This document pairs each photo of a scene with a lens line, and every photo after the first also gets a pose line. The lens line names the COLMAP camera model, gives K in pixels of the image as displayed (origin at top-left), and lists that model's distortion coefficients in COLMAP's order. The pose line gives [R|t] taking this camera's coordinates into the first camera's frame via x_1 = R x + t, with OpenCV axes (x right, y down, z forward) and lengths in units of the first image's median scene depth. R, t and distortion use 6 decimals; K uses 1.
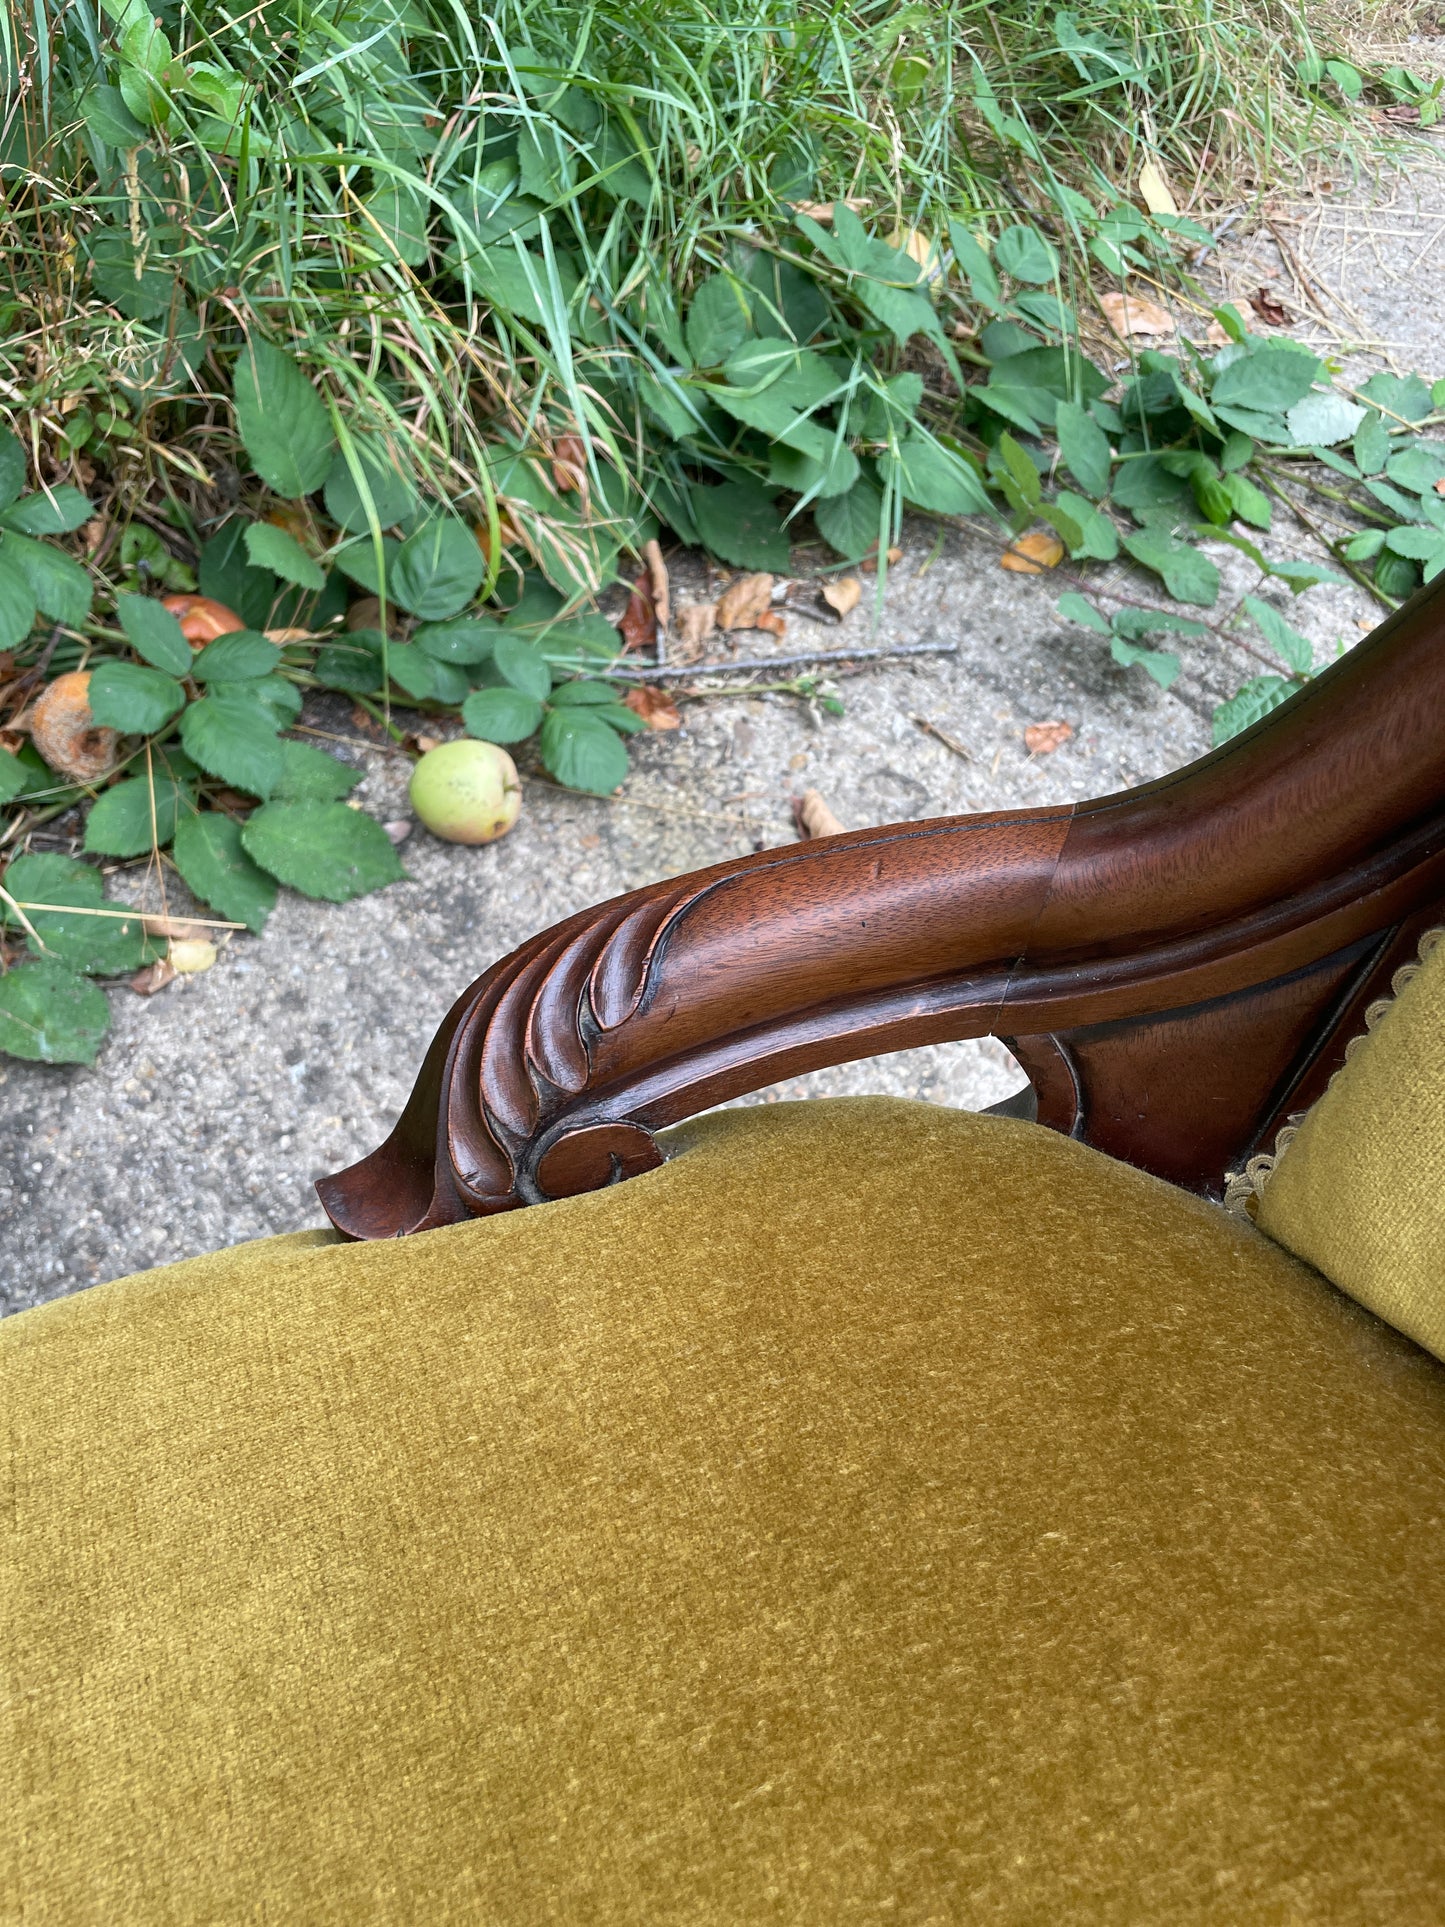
lens RADIAL K [[1524.9, 0, 702.3], [0, 1524.9, 965.2], [0, 0, 1]] dist [0.038964, -0.022914]
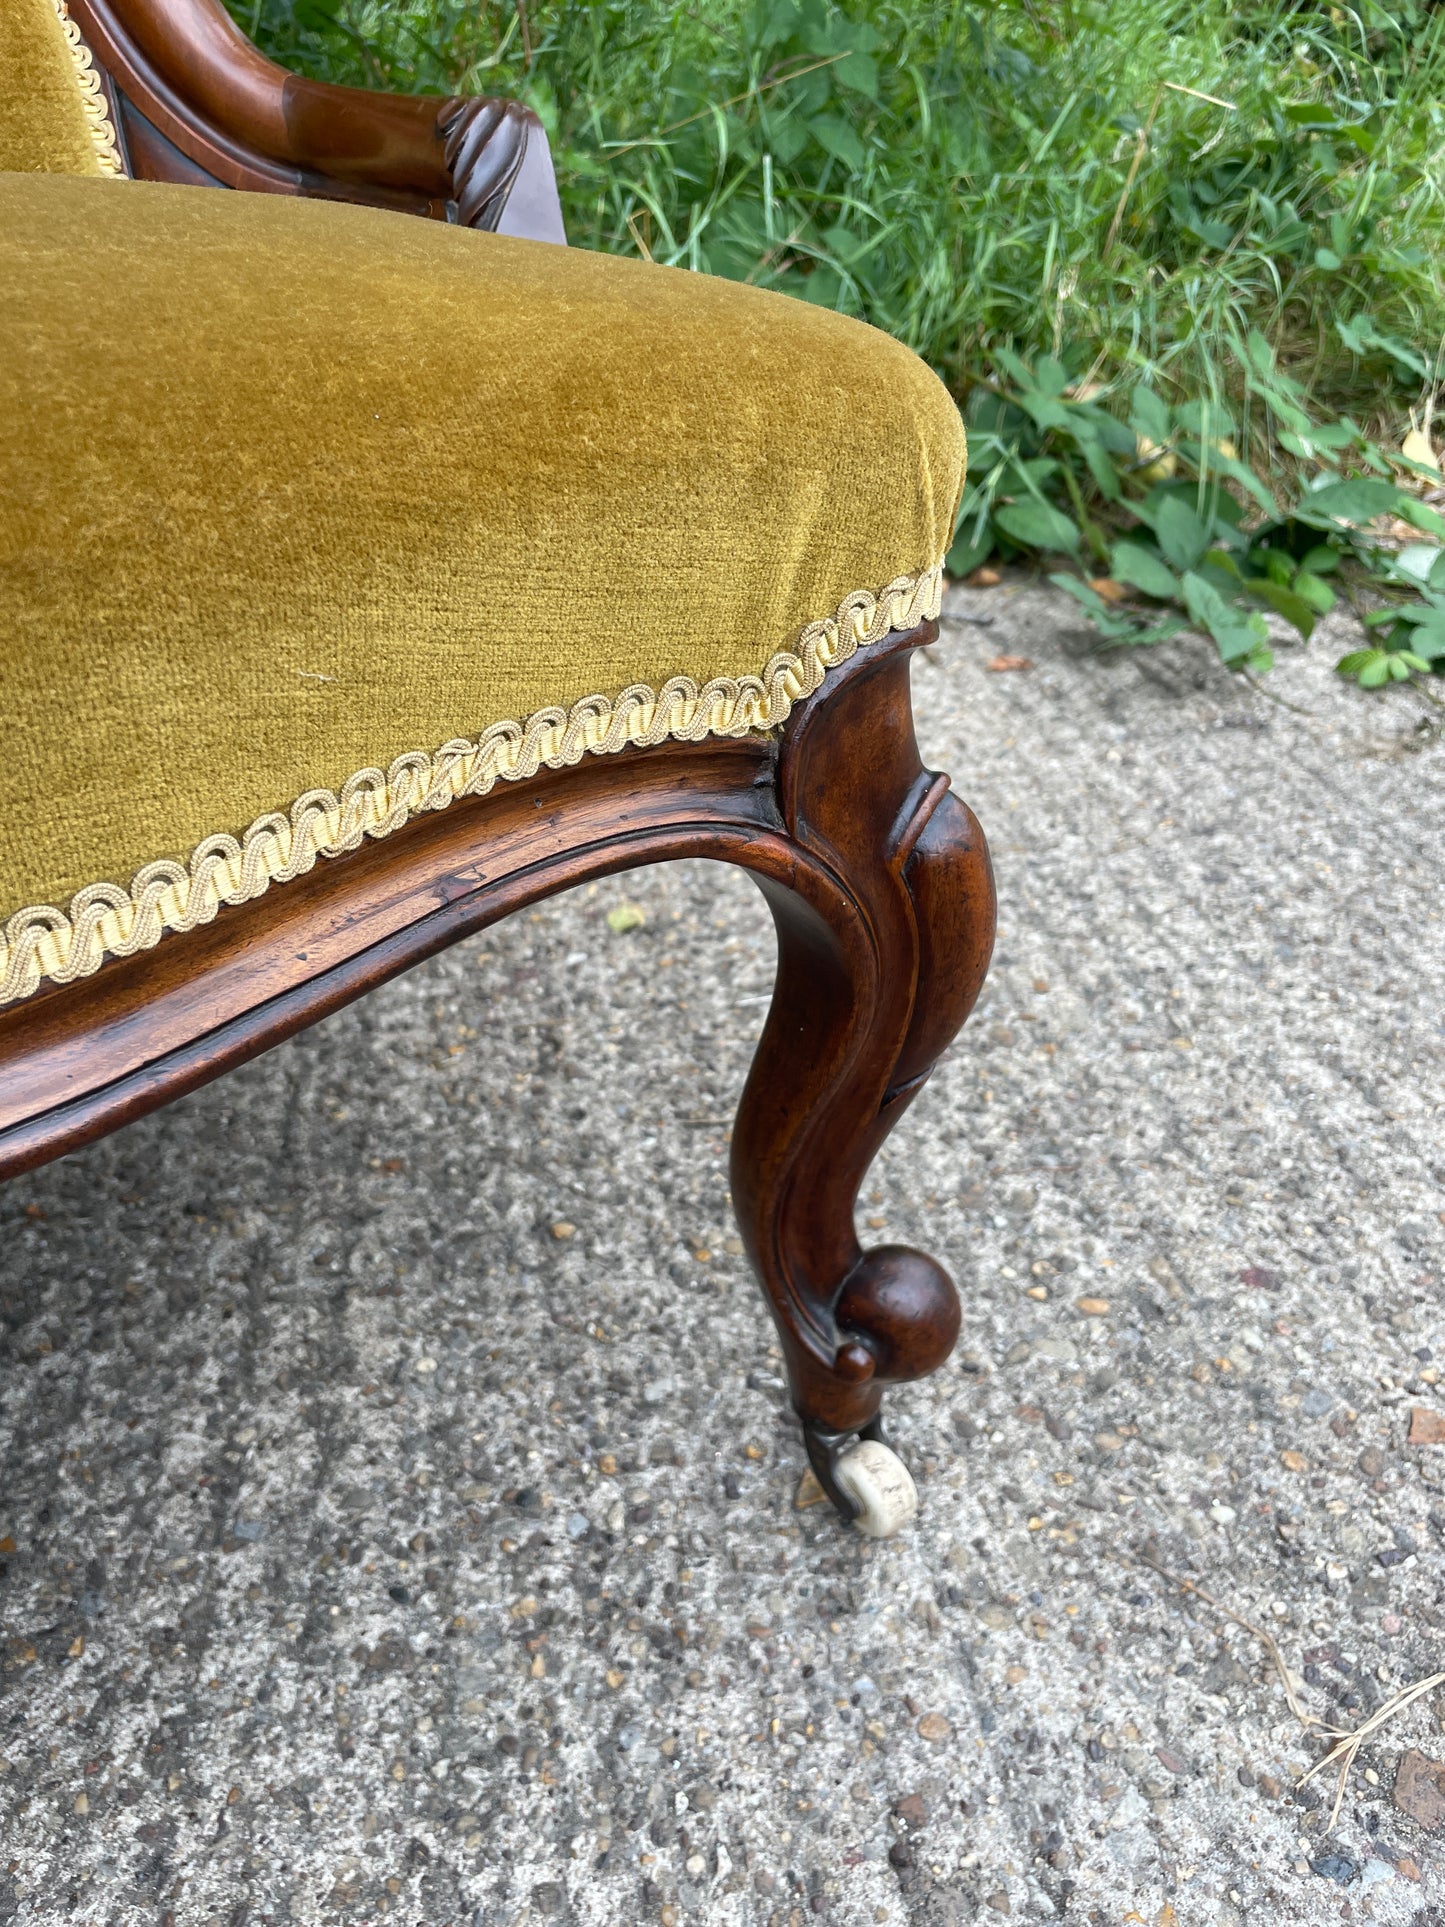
lens RADIAL K [[1478.4, 0, 720.4], [0, 1478.4, 963.4], [0, 0, 1]] dist [0.078228, -0.106786]
pose [[0.873471, 0.247201, -0.419452, 0.585787], [-0.367779, 0.899539, -0.235730, 0.428473], [0.319041, 0.360169, 0.876637, -0.017315]]
